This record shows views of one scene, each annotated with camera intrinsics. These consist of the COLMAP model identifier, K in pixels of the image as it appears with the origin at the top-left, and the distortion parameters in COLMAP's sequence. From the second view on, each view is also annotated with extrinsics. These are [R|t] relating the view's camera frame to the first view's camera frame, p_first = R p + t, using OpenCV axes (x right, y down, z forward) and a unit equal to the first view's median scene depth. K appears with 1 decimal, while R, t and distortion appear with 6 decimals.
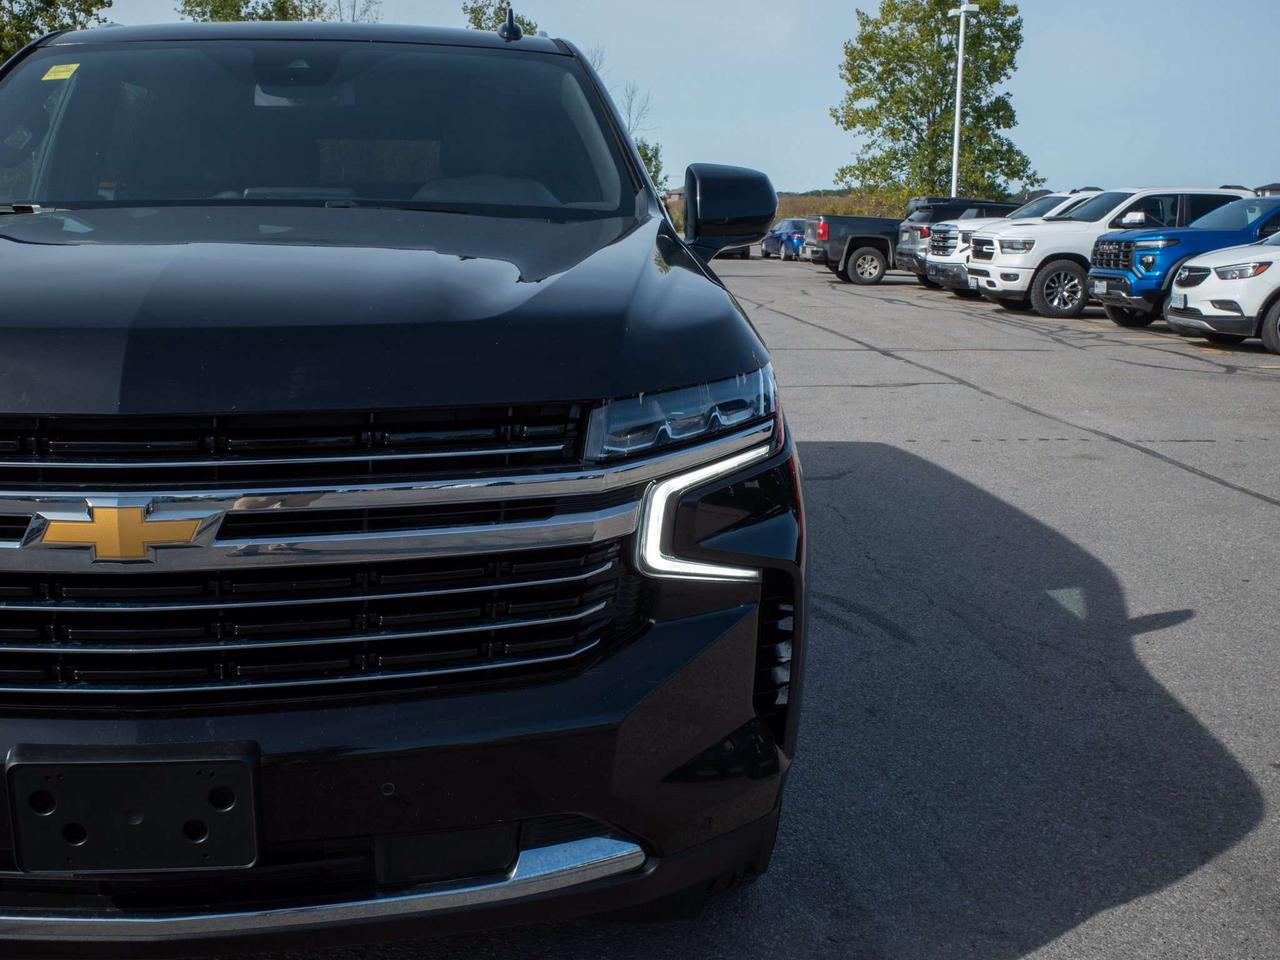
lens RADIAL K [[1440.6, 0, 636.8], [0, 1440.6, 519.8], [0, 0, 1]] dist [-0.044257, 0.009310]
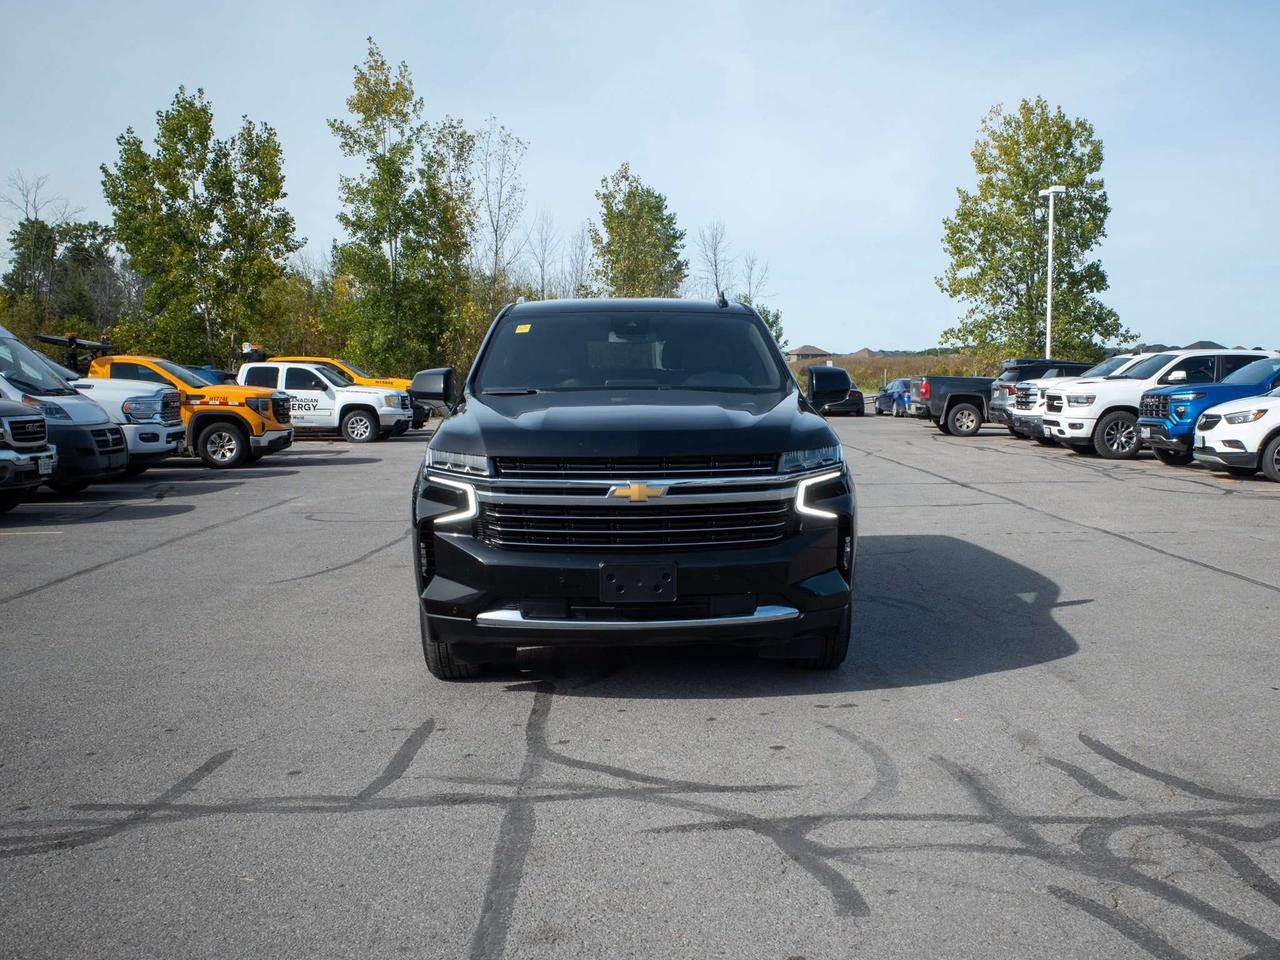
lens RADIAL K [[1462.9, 0, 733.0], [0, 1462.9, 589.8], [0, 0, 1]] dist [-0.049275, 0.039349]
pose [[0.999775, -0.013083, -0.016679, -0.008599], [0.012002, 0.997922, -0.063301, 0.041522], [0.017473, 0.063087, 0.997855, -0.215610]]
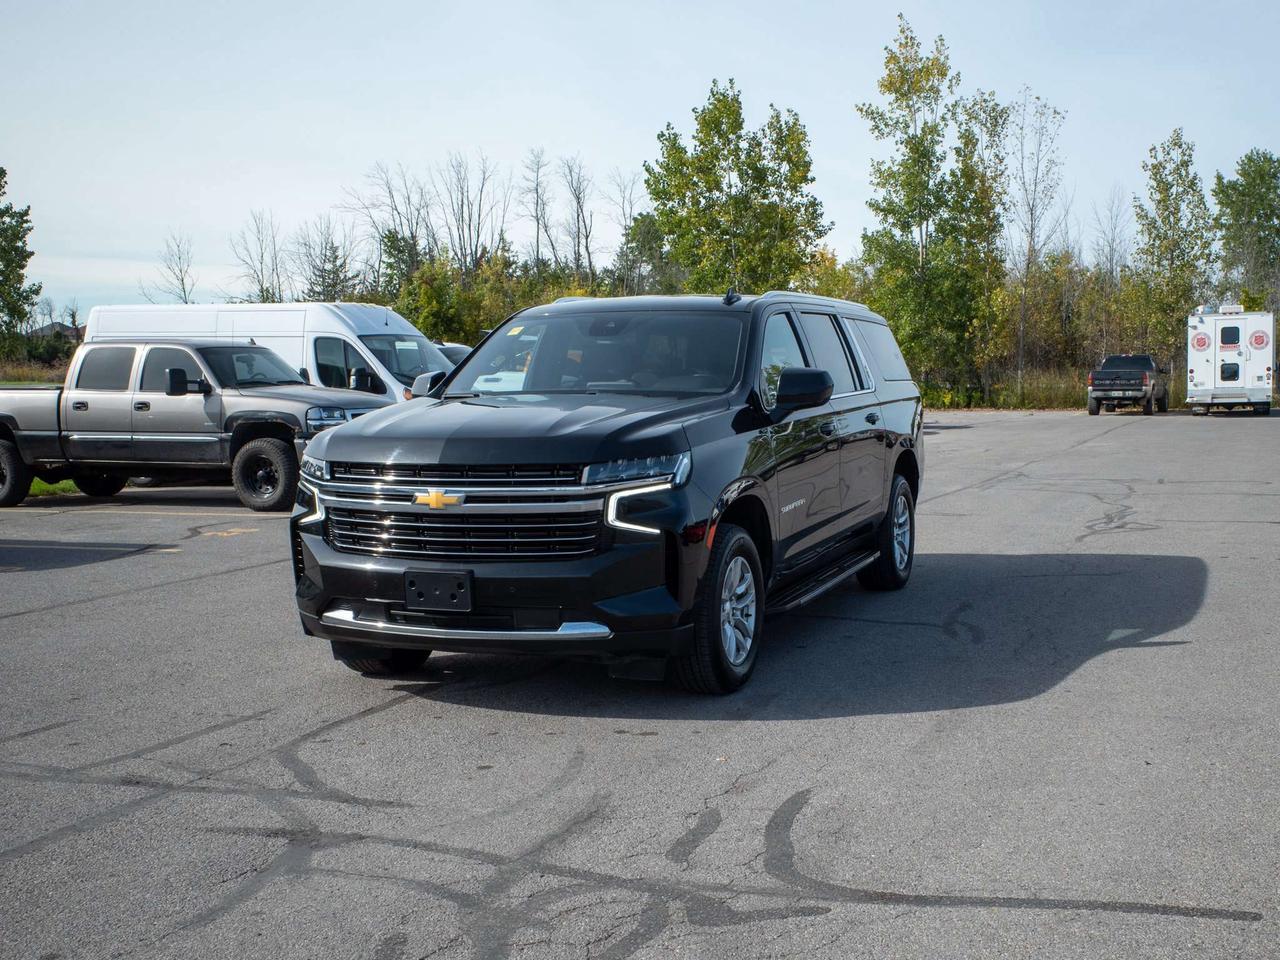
lens RADIAL K [[1541.3, 0, 692.1], [0, 1541.3, 621.0], [0, 0, 1]] dist [-0.061022, 0.016851]
pose [[0.900469, 0.049804, -0.432060, 0.157544], [-0.069321, 0.997157, -0.029530, 0.032361], [0.429361, 0.056542, 0.901361, -0.176076]]
